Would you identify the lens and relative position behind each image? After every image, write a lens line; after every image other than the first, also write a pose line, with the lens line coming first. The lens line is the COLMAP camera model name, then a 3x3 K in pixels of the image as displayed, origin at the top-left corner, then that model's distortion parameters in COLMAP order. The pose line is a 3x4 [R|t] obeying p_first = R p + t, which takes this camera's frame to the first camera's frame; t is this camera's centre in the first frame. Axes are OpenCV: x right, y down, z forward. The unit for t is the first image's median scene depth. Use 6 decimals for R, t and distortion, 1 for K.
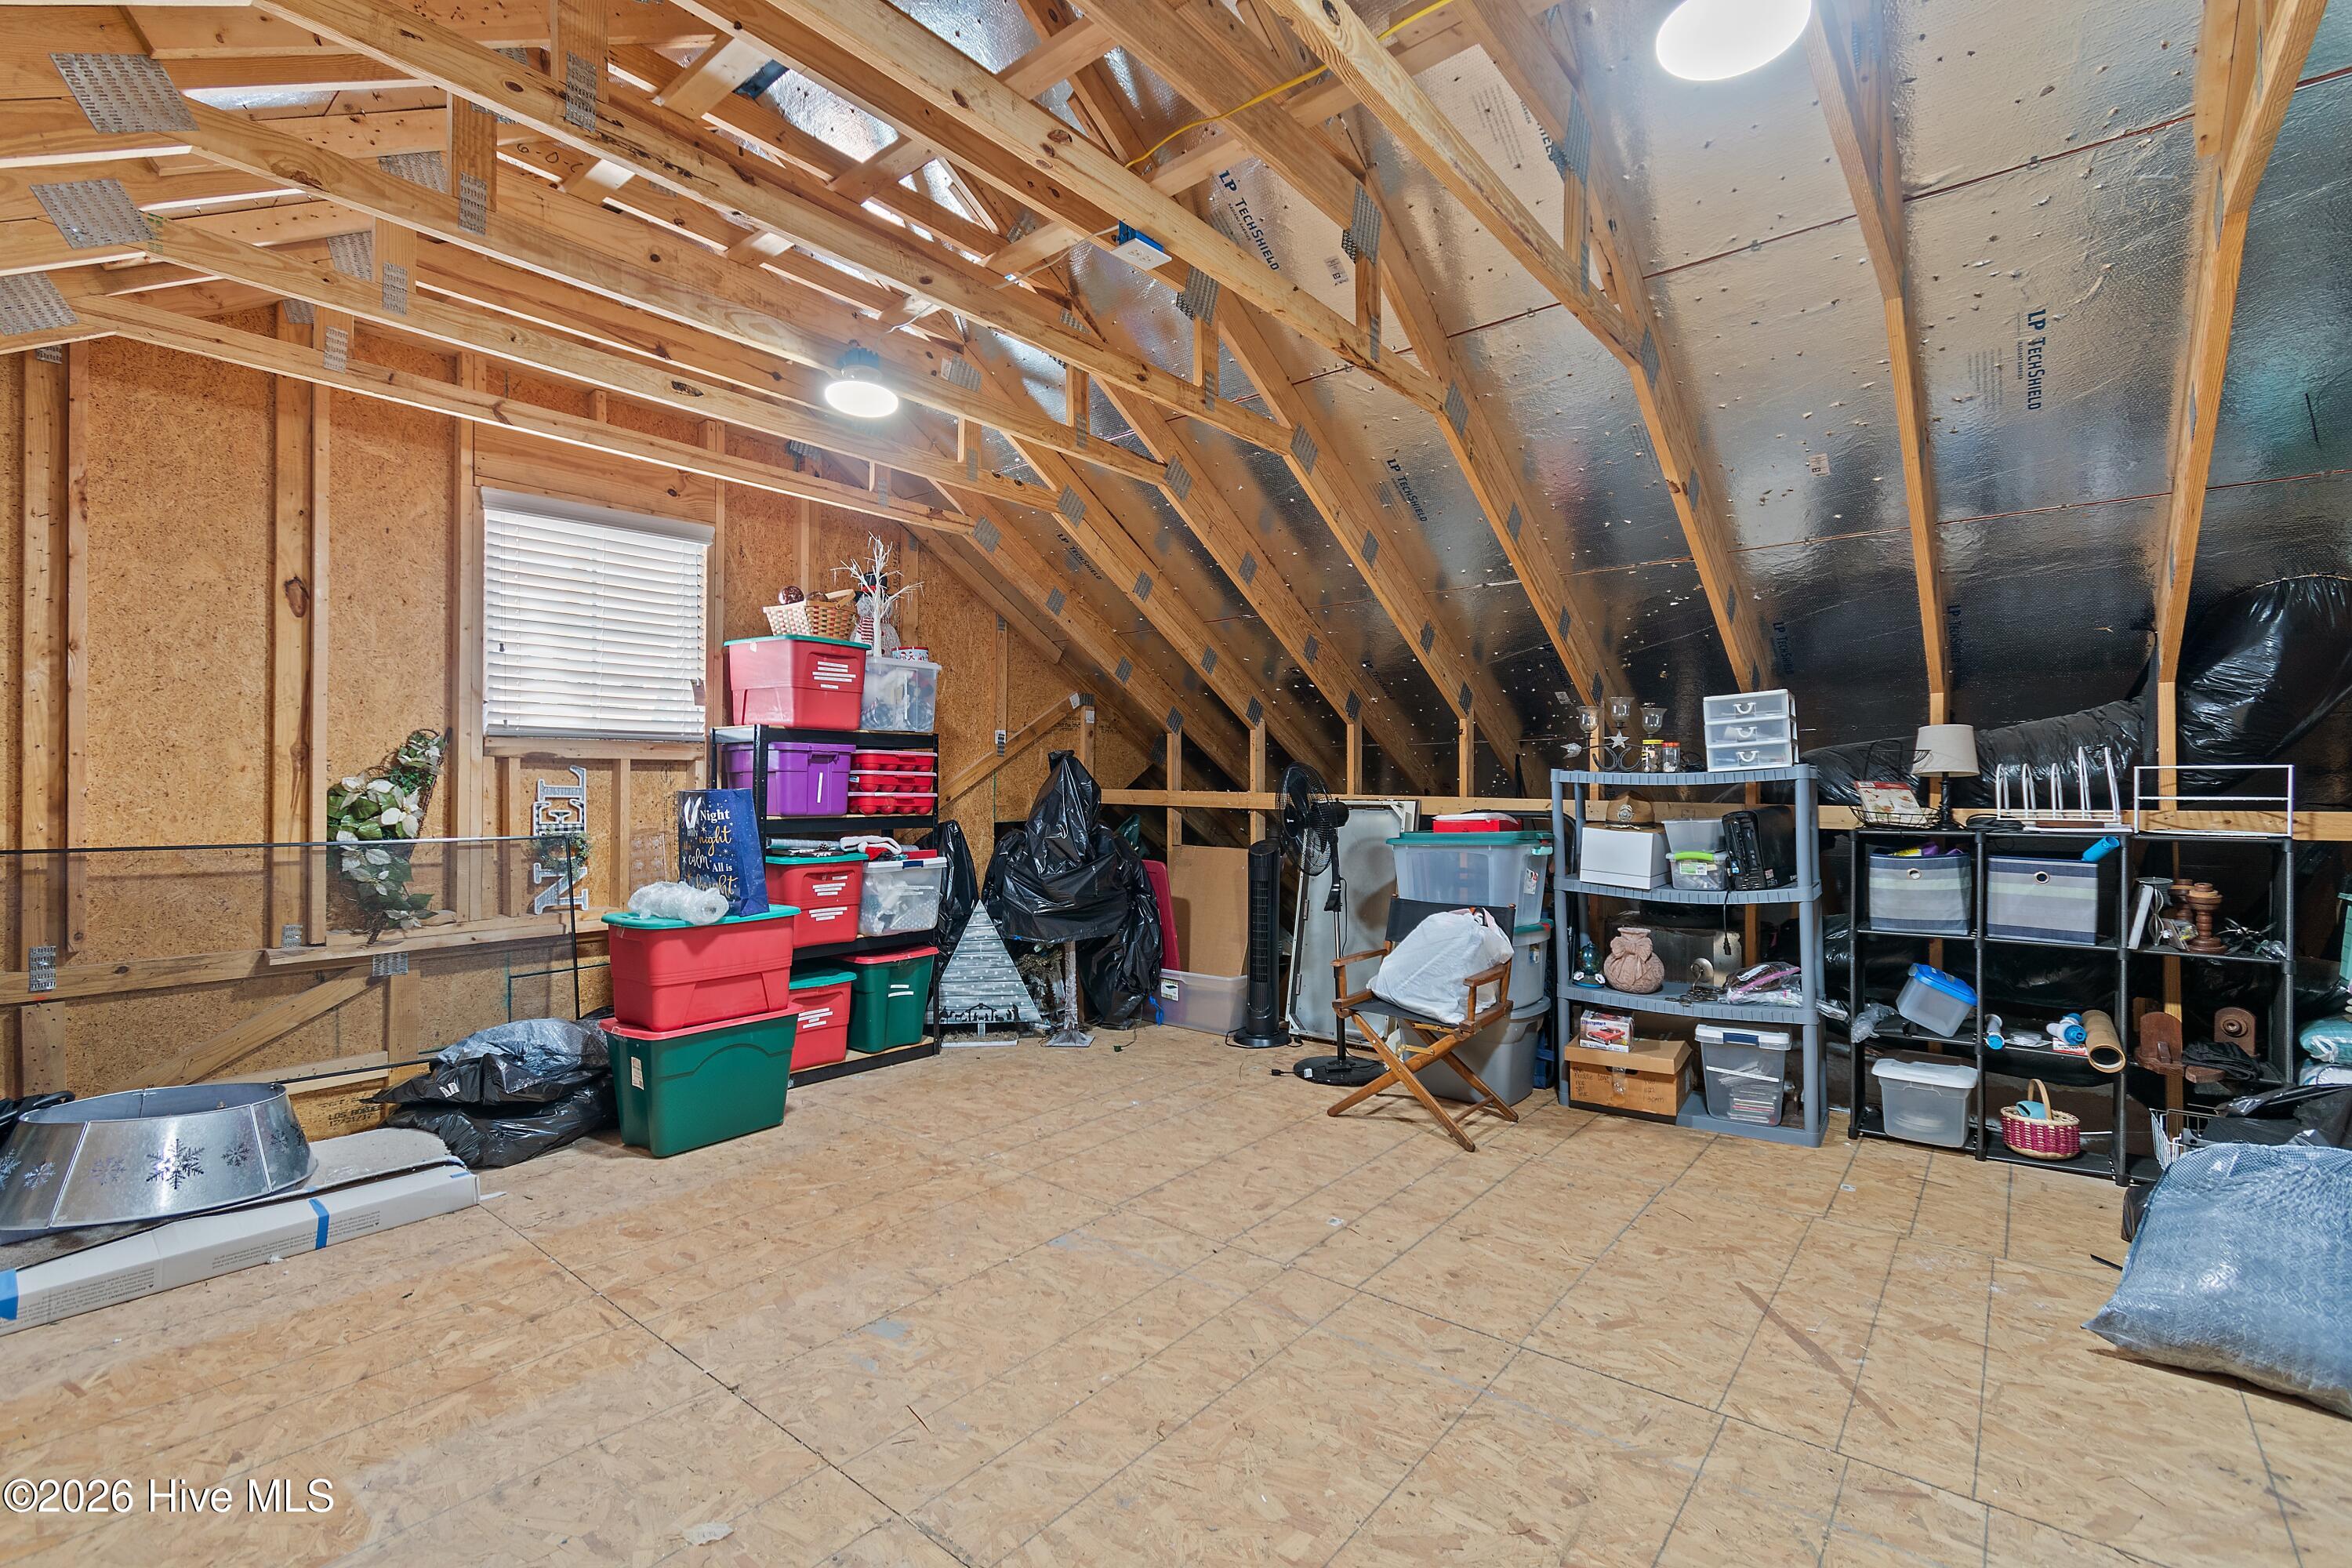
lens RADIAL K [[1035.5, 0, 1171.0], [0, 1035.5, 786.1], [0, 0, 1]] dist [0.001524, -0.000539]
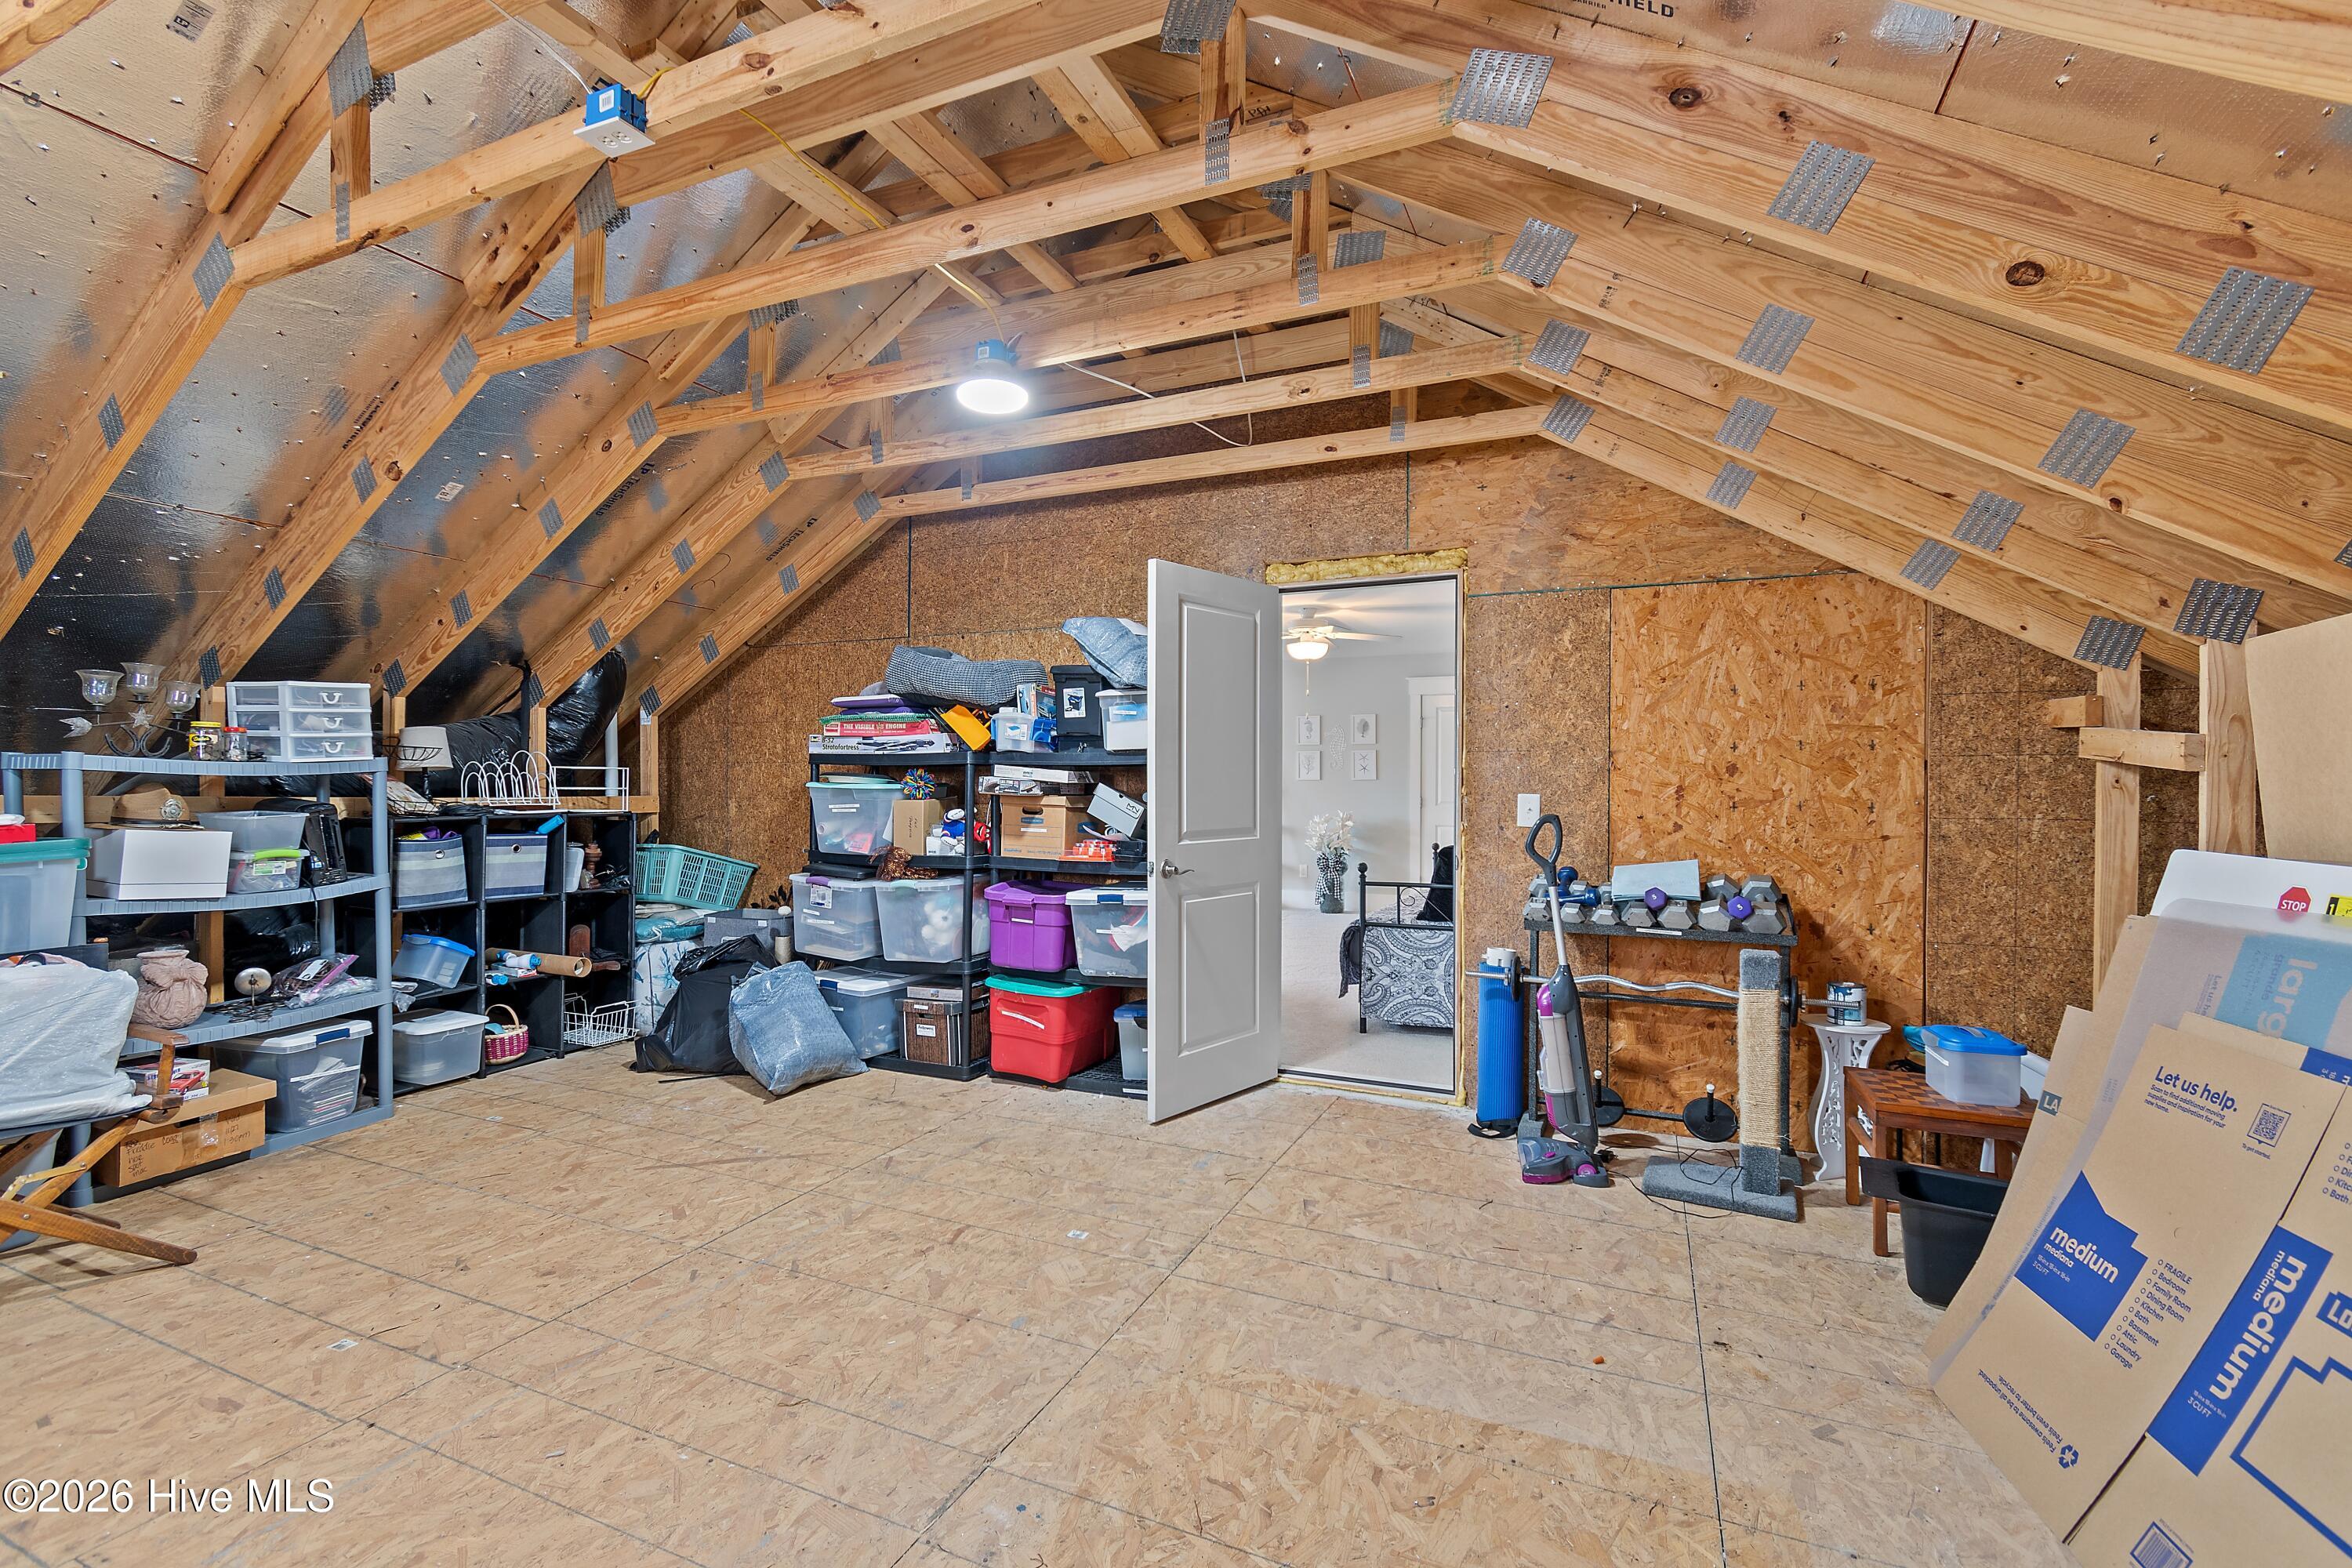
lens RADIAL K [[1035.5, 0, 1171.0], [0, 1035.5, 786.1], [0, 0, 1]] dist [0.001524, -0.000539]
pose [[-0.268758, -0.002421, 0.963205, -0.665271], [-0.007262, 0.999974, 0.000488, 0.001559], [-0.963180, -0.006864, -0.268769, 0.552357]]
